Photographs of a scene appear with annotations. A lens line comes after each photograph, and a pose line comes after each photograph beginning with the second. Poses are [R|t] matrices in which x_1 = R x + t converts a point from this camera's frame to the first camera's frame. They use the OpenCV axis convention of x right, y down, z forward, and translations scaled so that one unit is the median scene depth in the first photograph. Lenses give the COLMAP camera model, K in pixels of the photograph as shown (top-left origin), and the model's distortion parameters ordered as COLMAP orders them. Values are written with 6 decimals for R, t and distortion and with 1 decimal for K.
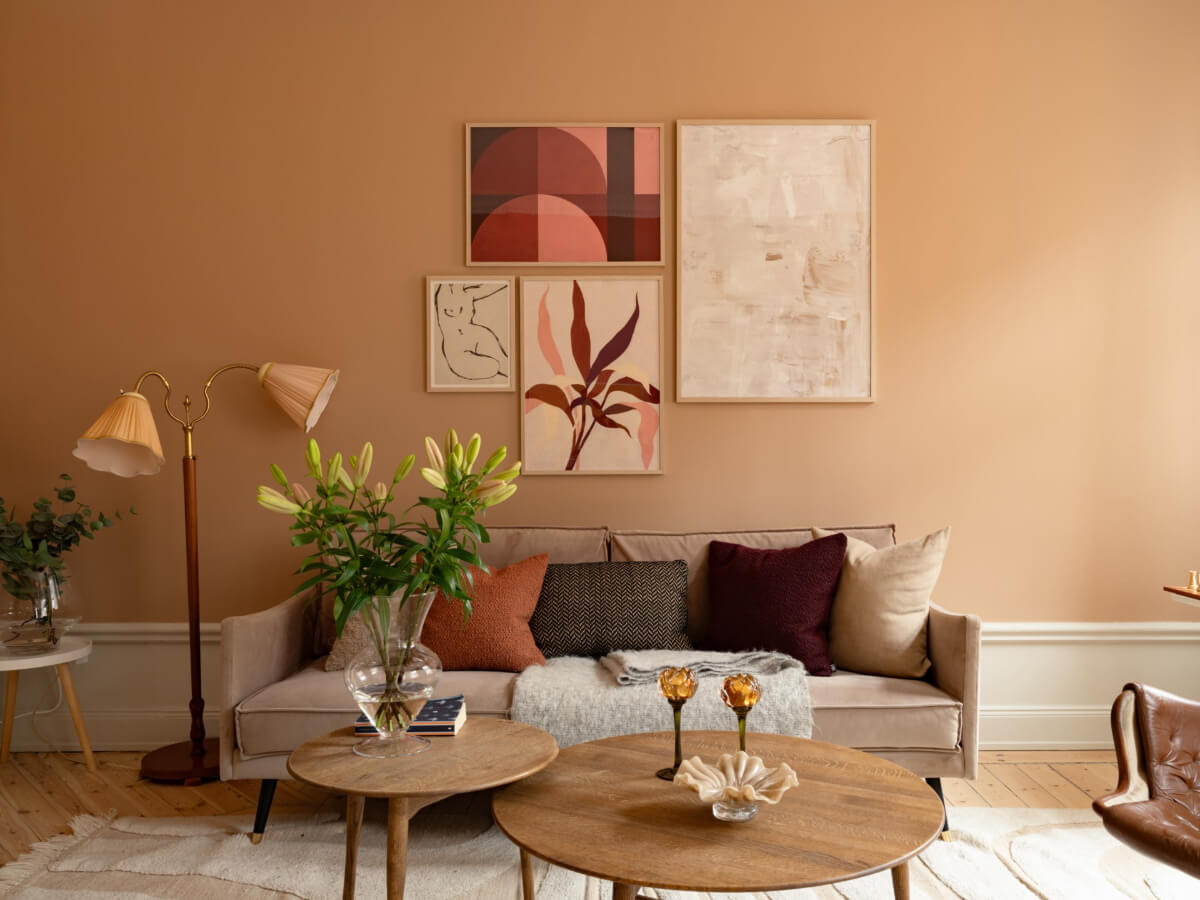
lens RADIAL K [[850.8, 0, 599.1], [0, 850.8, 452.6], [0, 0, 1]] dist [-0.003849, -0.003766]
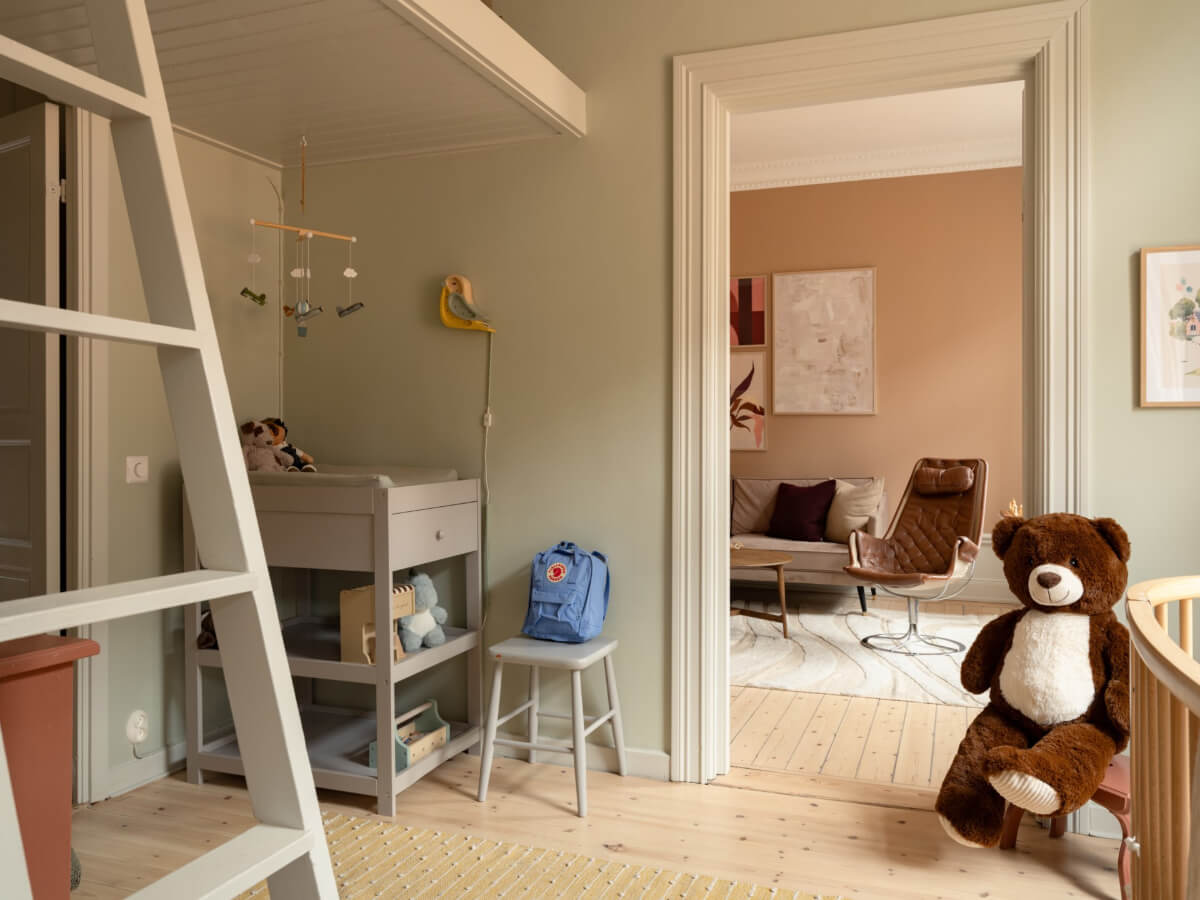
lens RADIAL K [[1000.1, 0, 606.8], [0, 1000.1, 447.0], [0, 0, 1]] dist [0.007273, -0.000031]
pose [[0.938535, 0.008164, -0.345089, 0.537575], [0.001935, 0.999580, 0.028908, -0.051877], [0.345180, -0.027799, 0.938125, -1.343942]]
